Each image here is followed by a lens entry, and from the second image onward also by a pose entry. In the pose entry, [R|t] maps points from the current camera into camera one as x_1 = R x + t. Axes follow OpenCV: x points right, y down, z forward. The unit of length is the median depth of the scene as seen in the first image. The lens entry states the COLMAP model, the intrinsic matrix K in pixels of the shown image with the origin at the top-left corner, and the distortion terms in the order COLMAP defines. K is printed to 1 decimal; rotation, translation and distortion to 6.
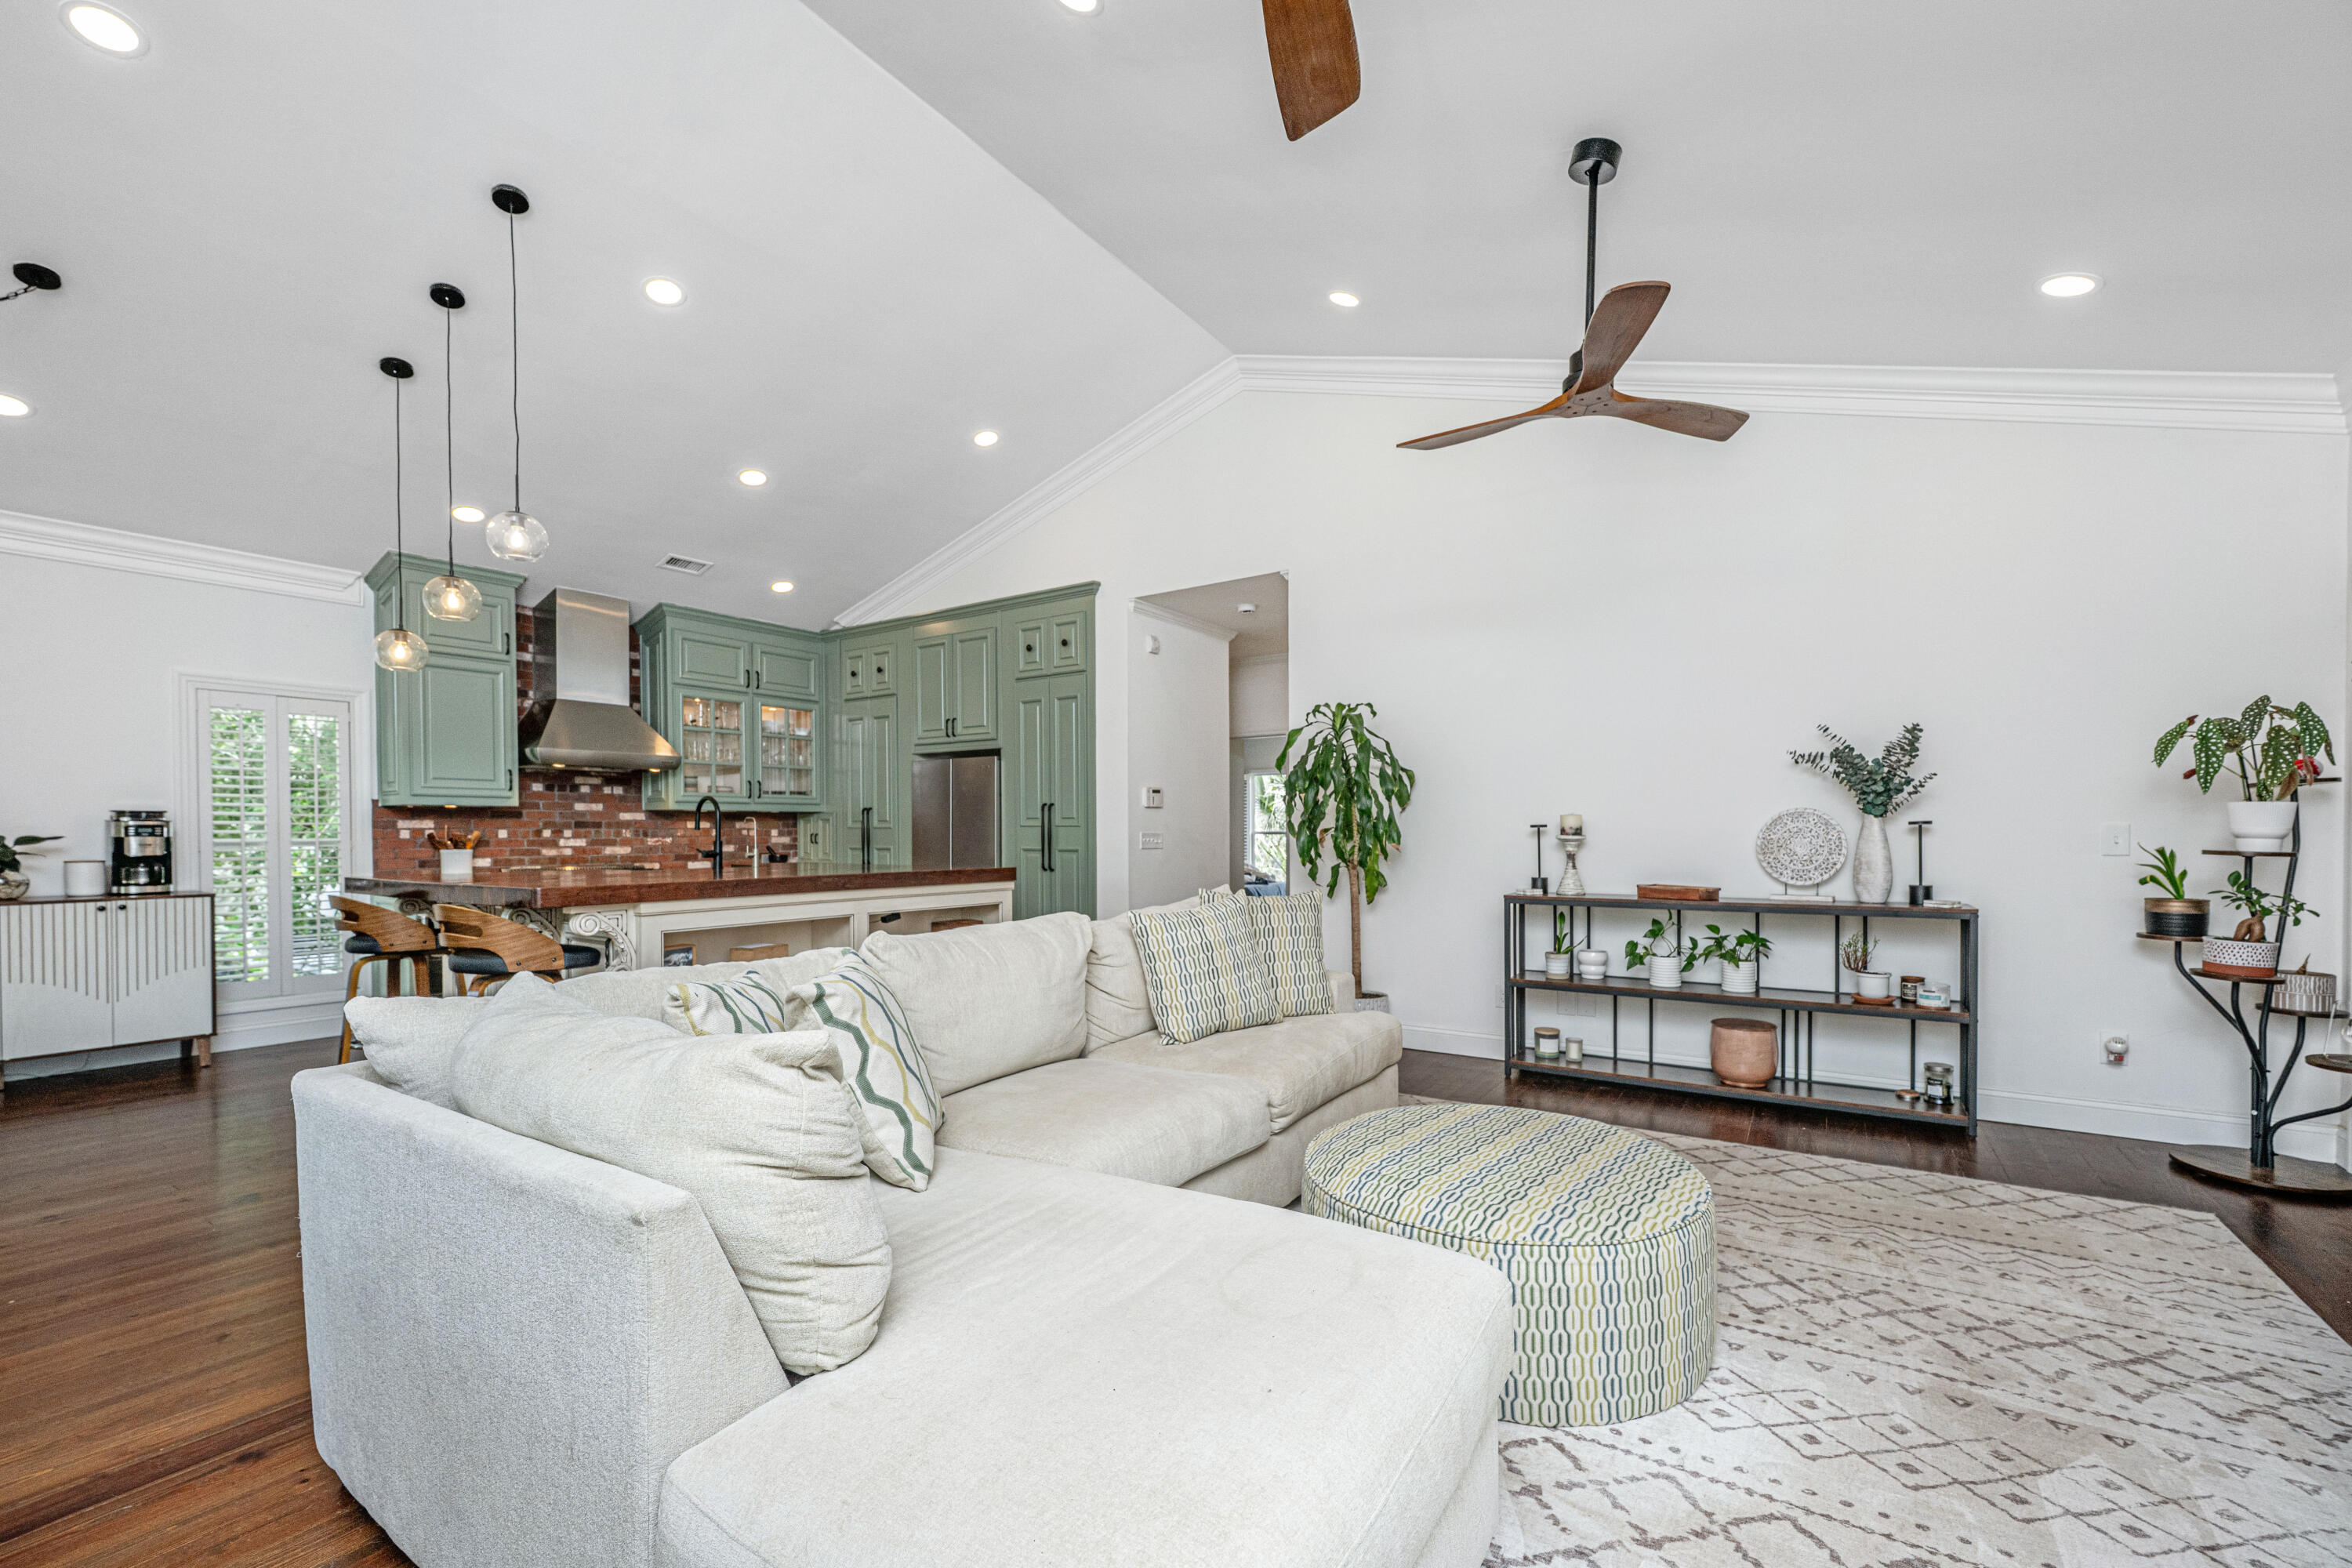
lens RADIAL K [[952.9, 0, 1183.1], [0, 952.9, 844.2], [0, 0, 1]] dist [0.000163, 0.001173]
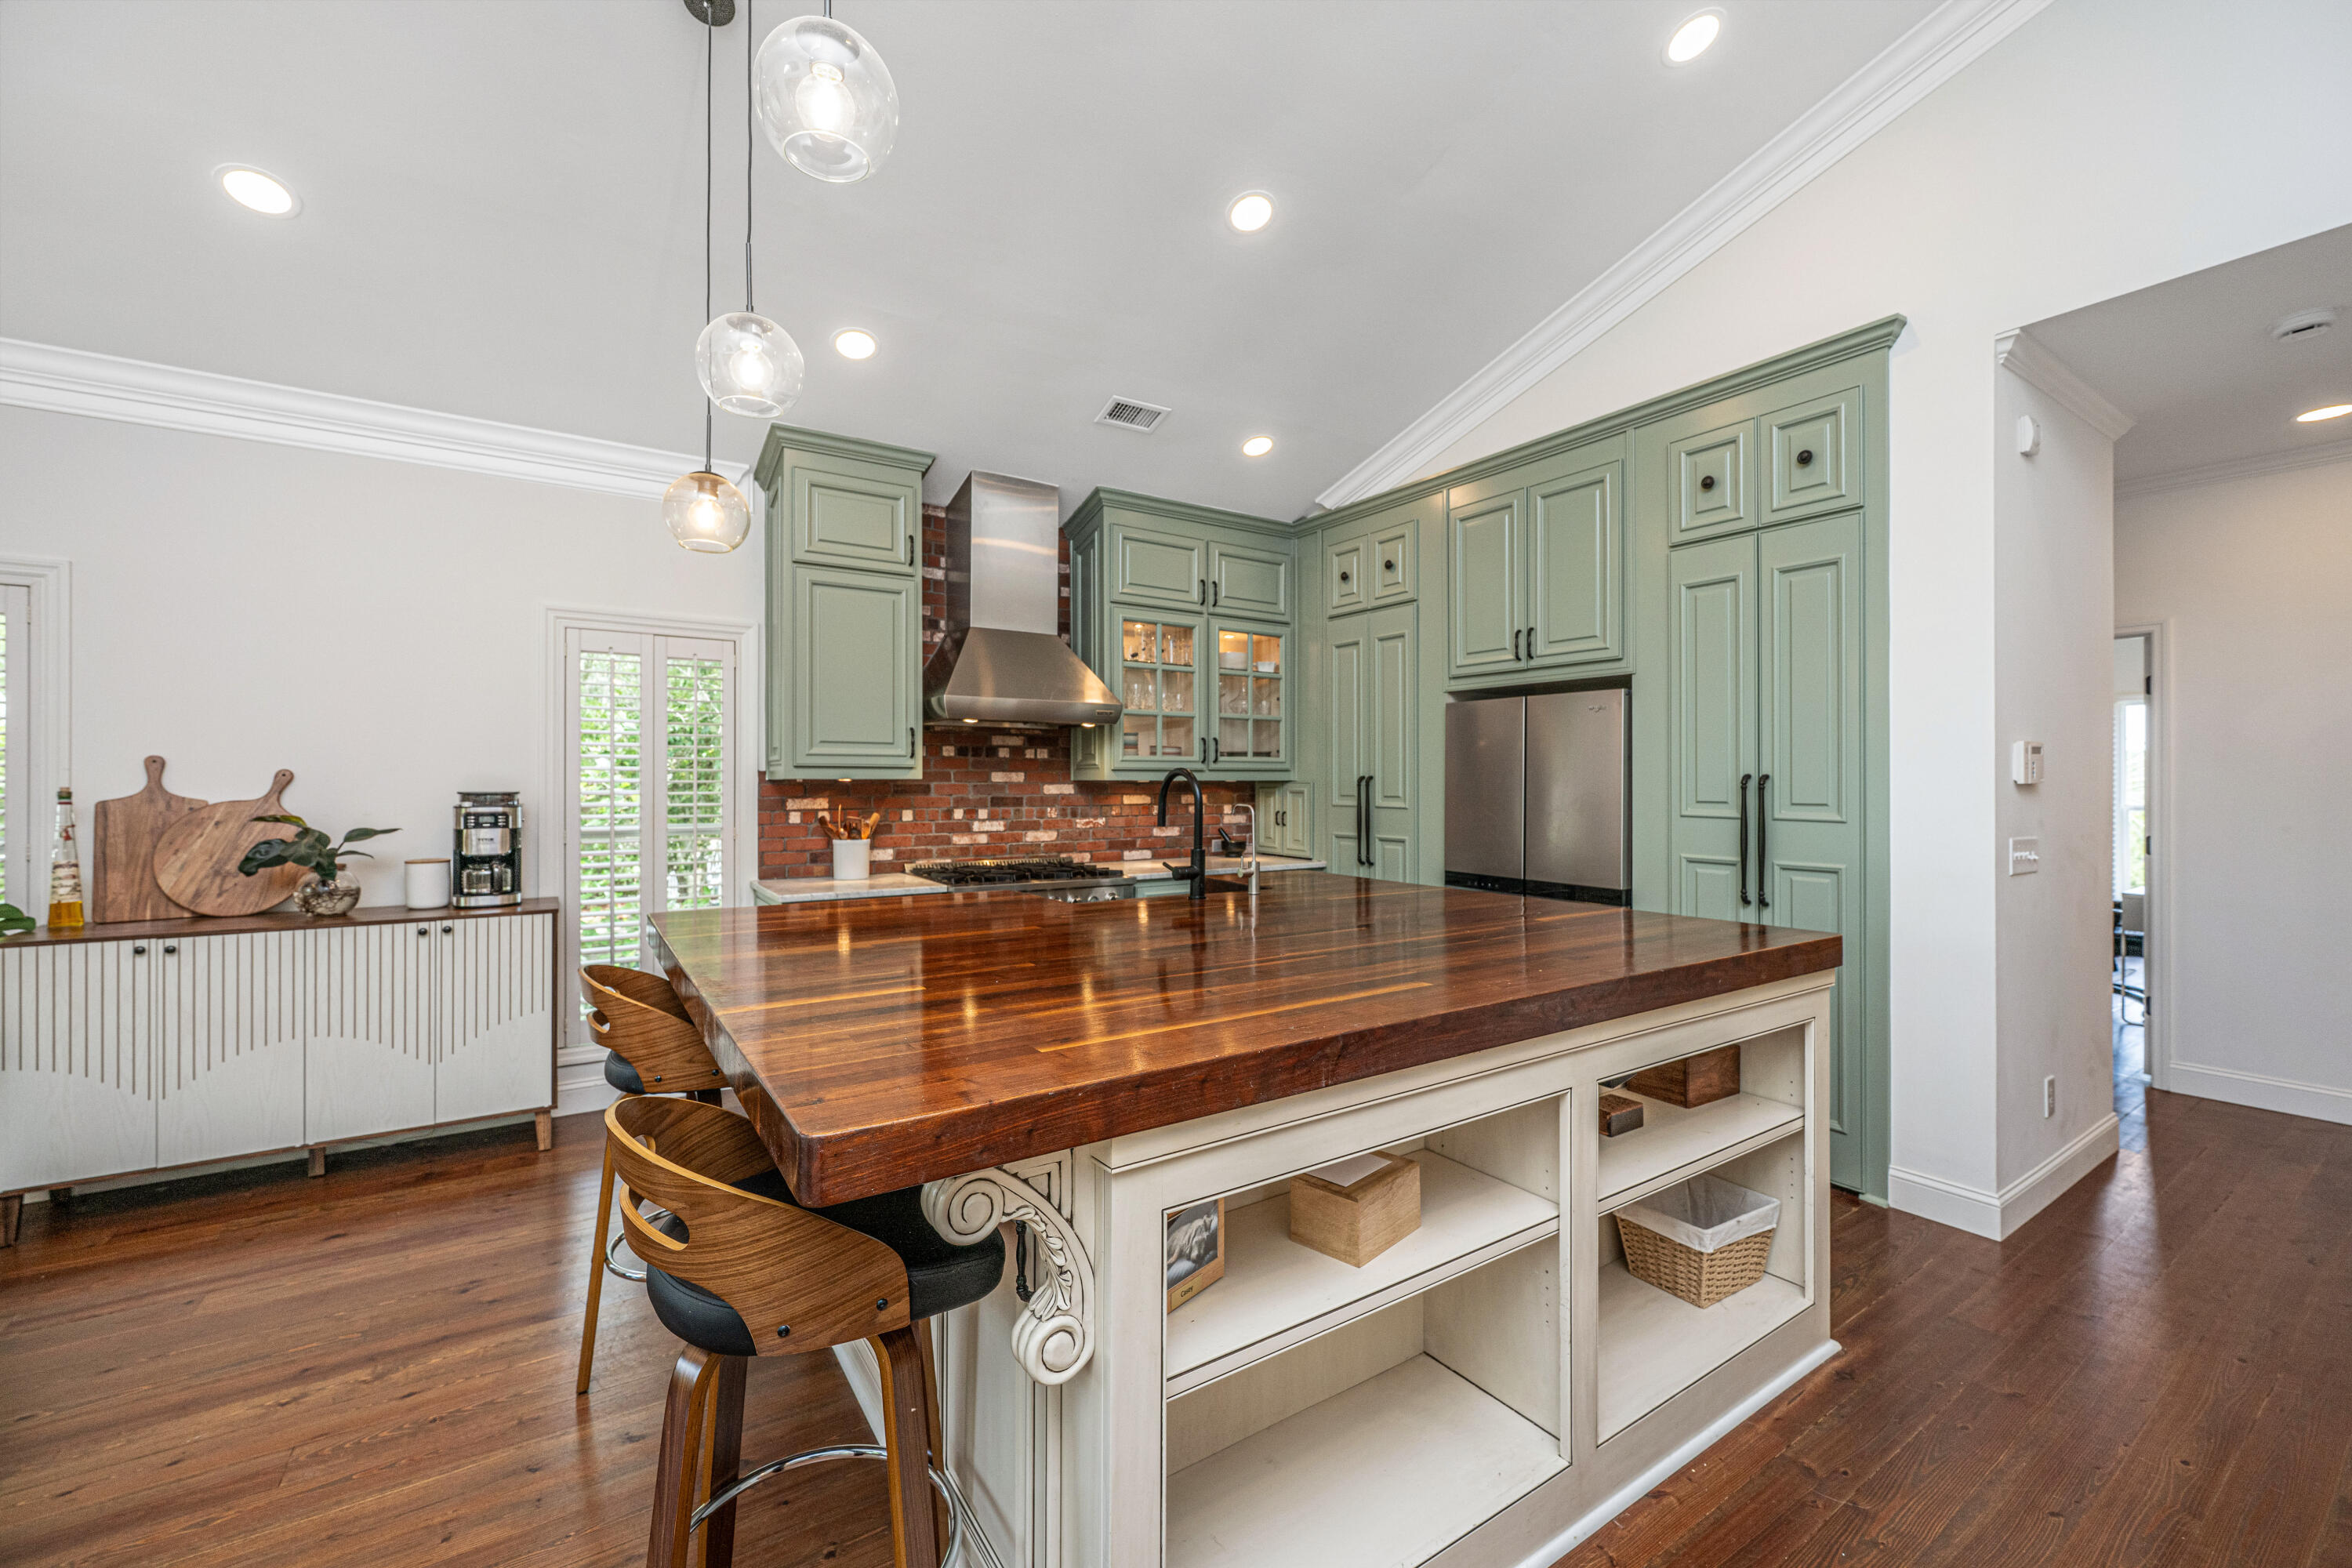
lens RADIAL K [[952.9, 0, 1161.5], [0, 952.9, 781.5], [0, 0, 1]] dist [0.000163, 0.001173]
pose [[0.917798, 0.002057, -0.397042, -0.239529], [-0.007838, 0.999886, -0.012939, -0.029202], [0.396970, 0.014988, 0.917709, 0.400099]]
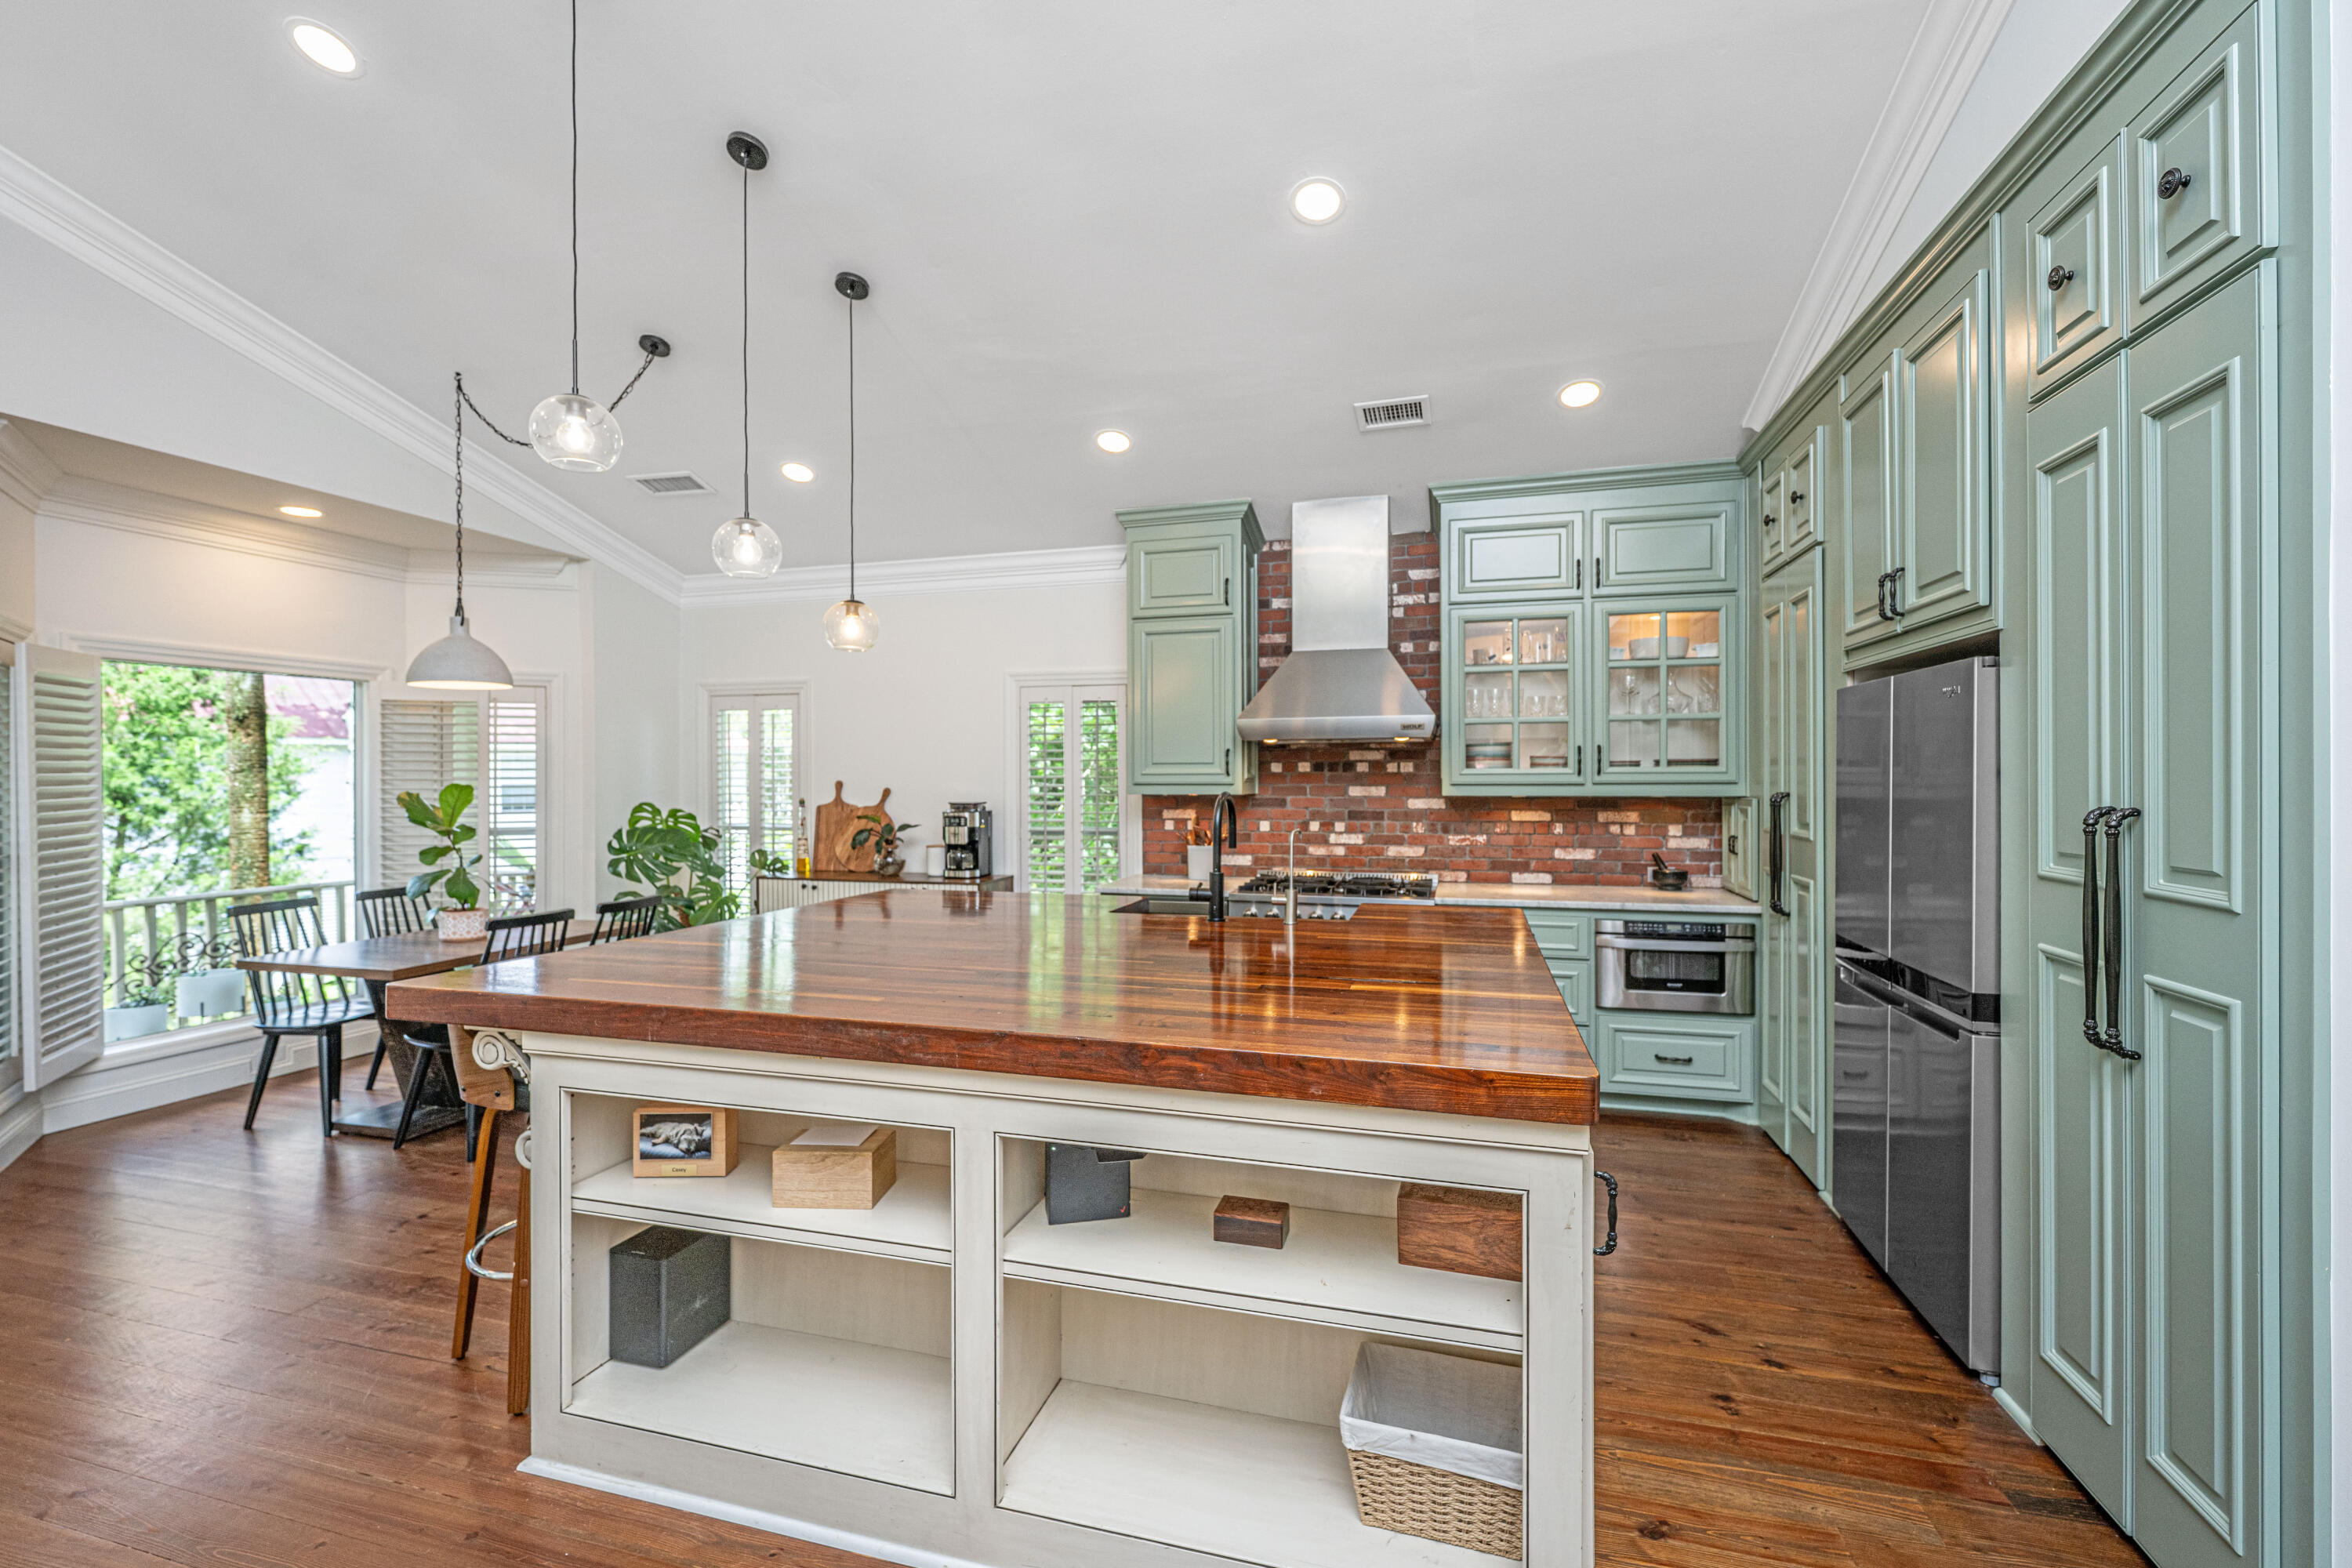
lens RADIAL K [[952.9, 0, 1144.1], [0, 952.9, 772.7], [0, 0, 1]] dist [0.000163, 0.001173]
pose [[0.305120, -0.007667, -0.952283, 0.027819], [-0.011458, 0.999866, -0.011721, -0.045701], [0.952245, 0.014487, 0.304992, 0.650869]]
